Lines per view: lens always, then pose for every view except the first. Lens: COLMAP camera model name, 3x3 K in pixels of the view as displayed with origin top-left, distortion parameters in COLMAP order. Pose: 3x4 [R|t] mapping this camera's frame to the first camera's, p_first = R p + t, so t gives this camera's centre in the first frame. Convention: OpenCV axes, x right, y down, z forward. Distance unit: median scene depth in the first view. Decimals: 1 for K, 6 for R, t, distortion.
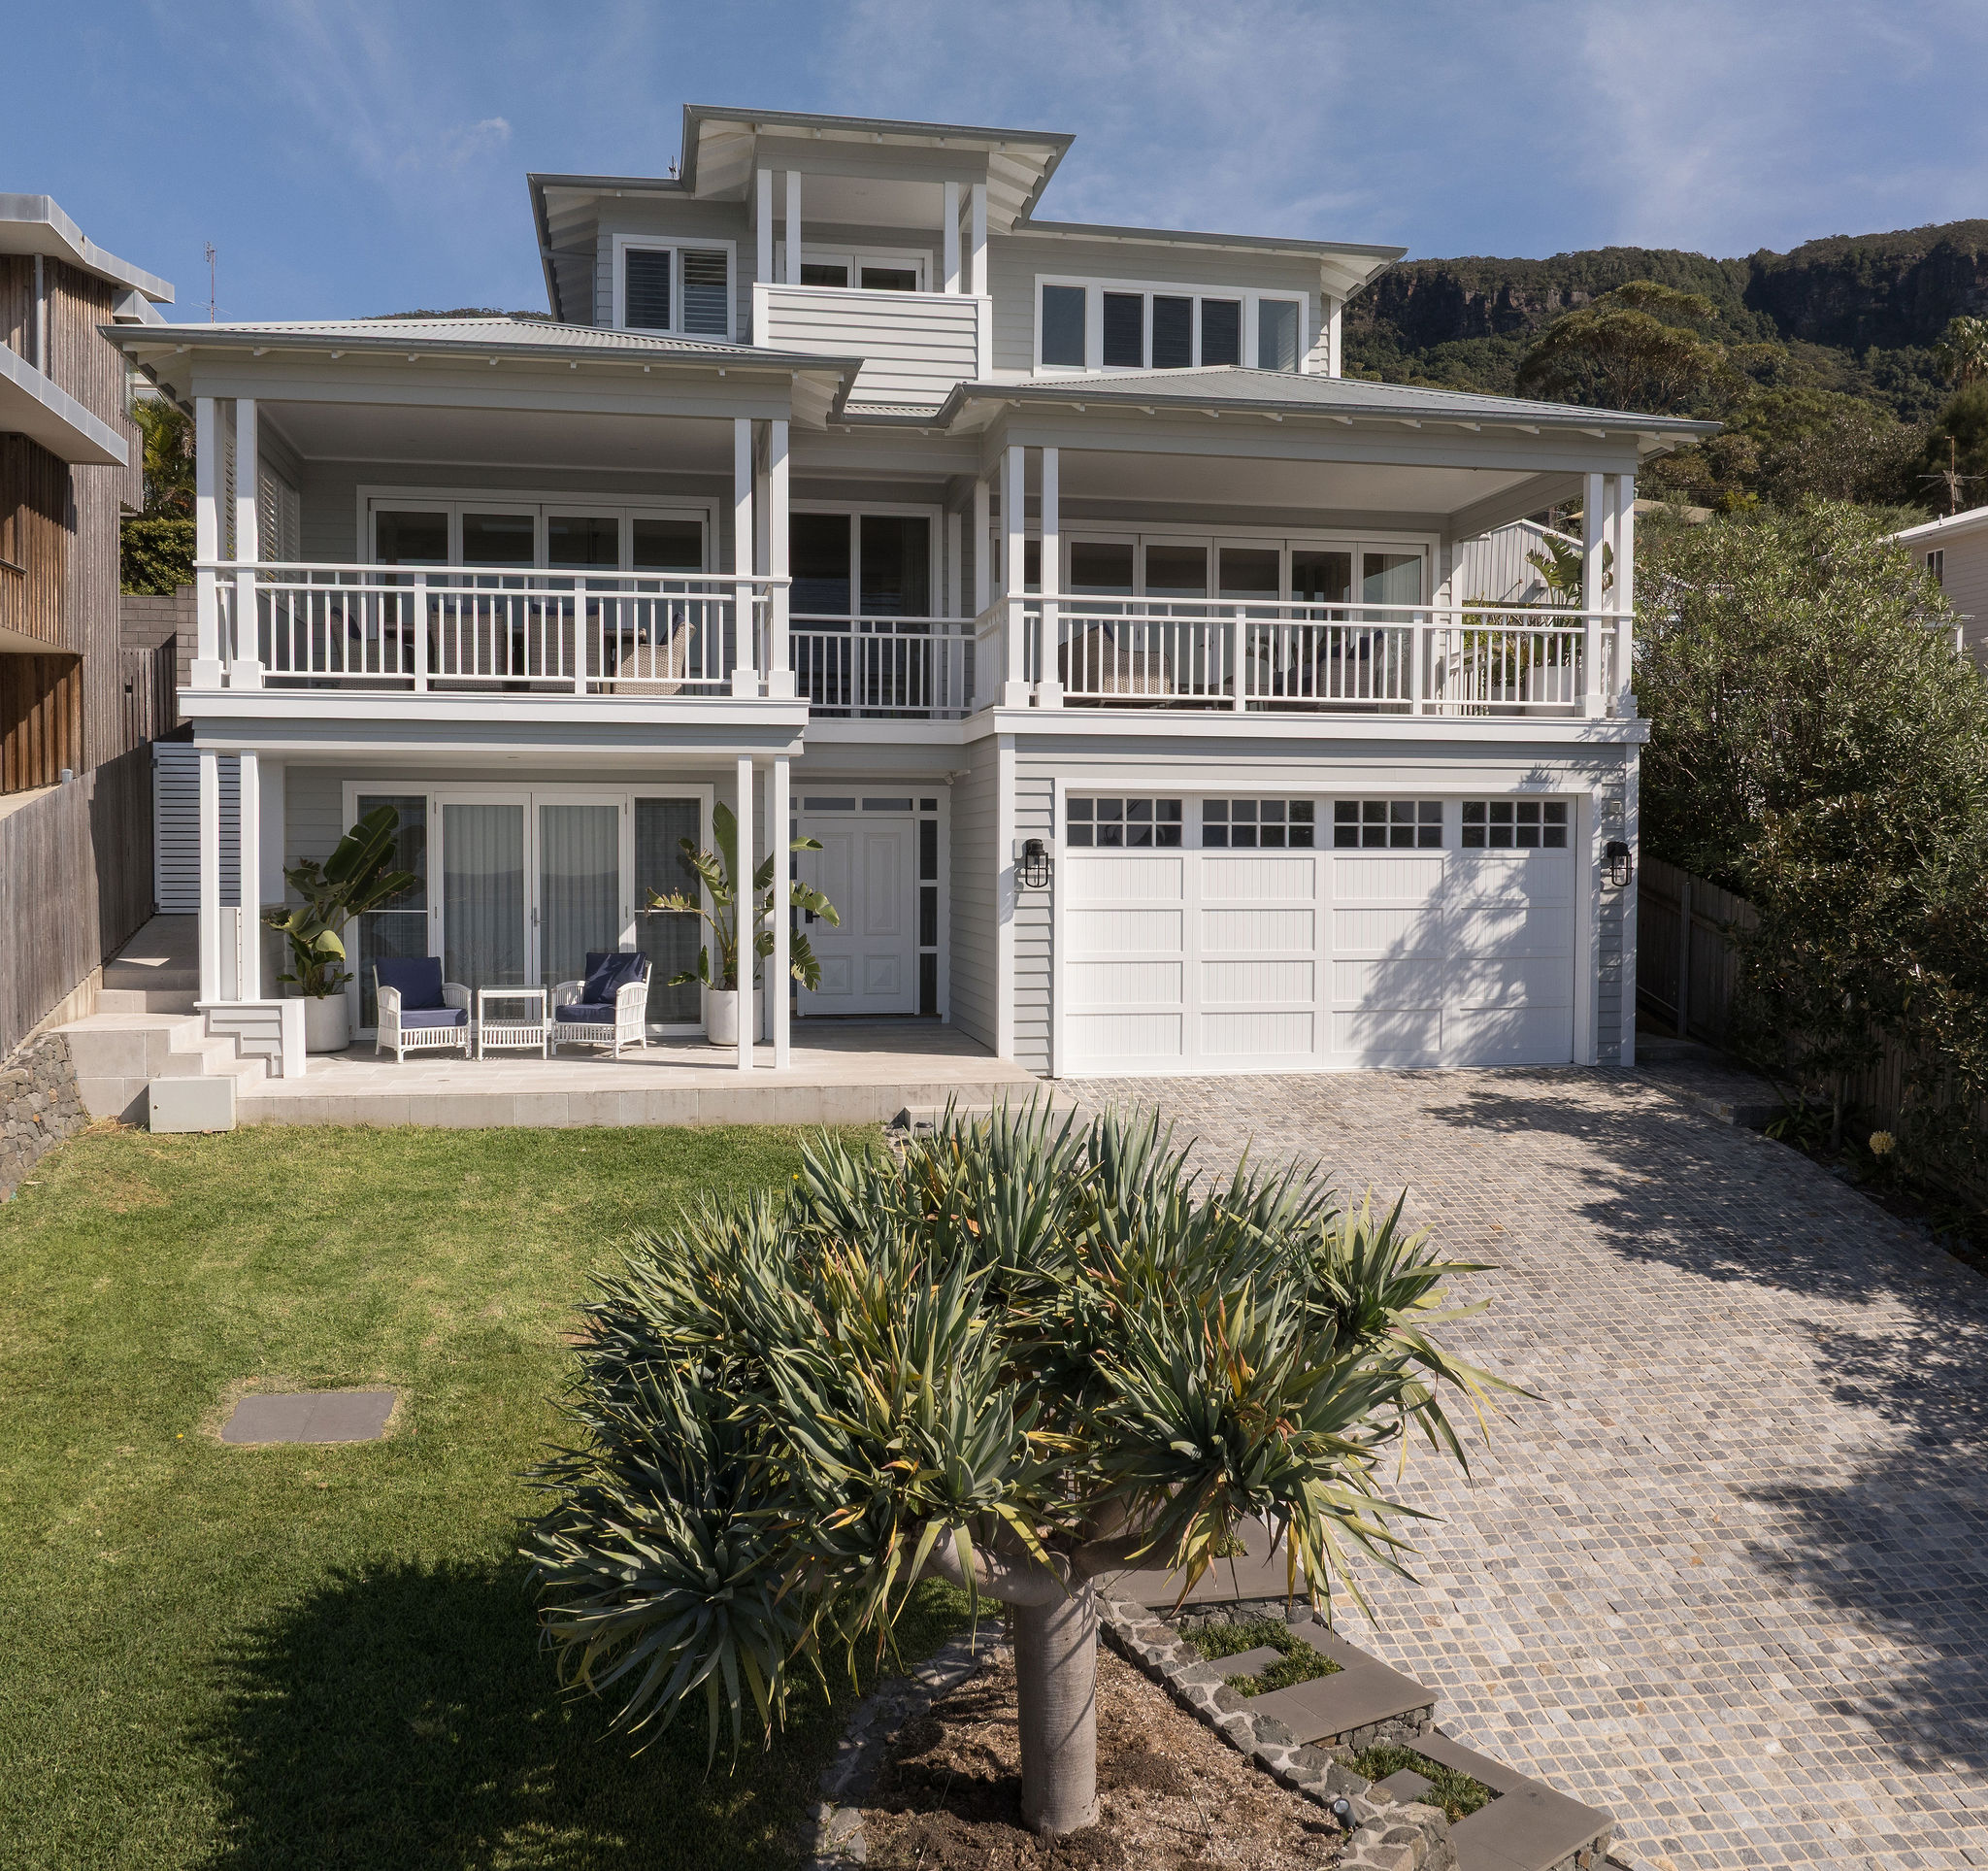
lens RADIAL K [[1857.1, 0, 994.0], [0, 1857.1, 935.5], [0, 0, 1]] dist [-0.005909, -0.311859]
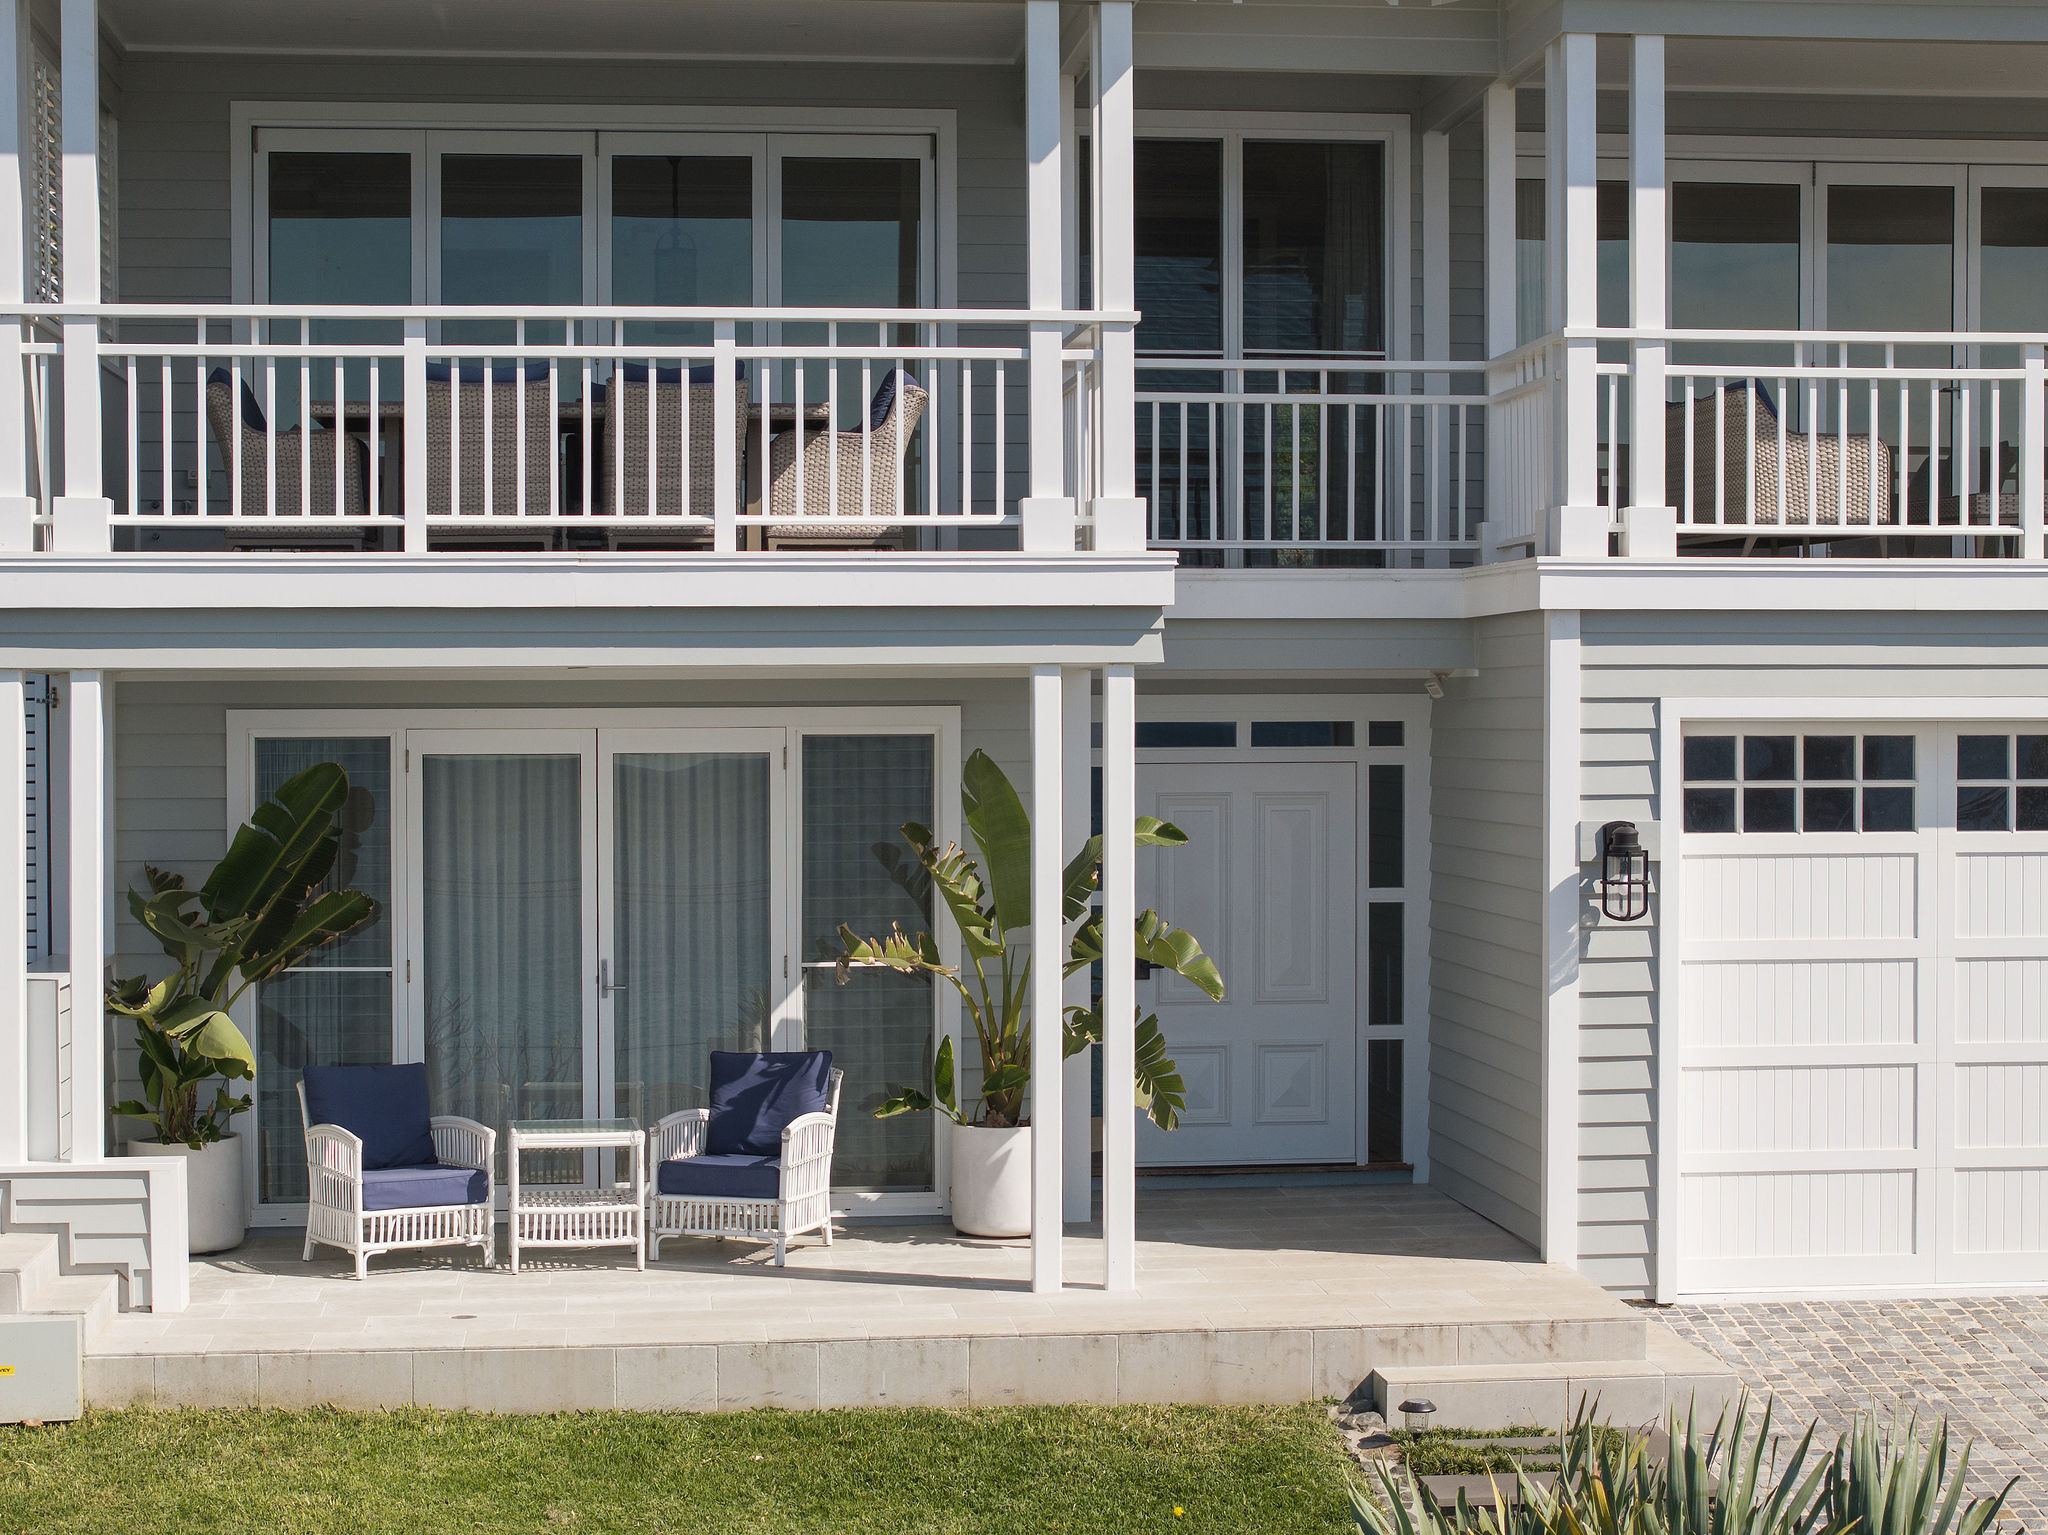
lens RADIAL K [[4969.7, 0, 1024.0], [0, 4969.7, 767.5], [0, 0, 1]] dist [-0.202177, 0.410144]
pose [[0.998764, -0.004316, -0.049511, -0.071310], [0.004176, 0.999987, -0.002932, -0.063311], [0.049523, 0.002722, 0.998769, -0.324739]]
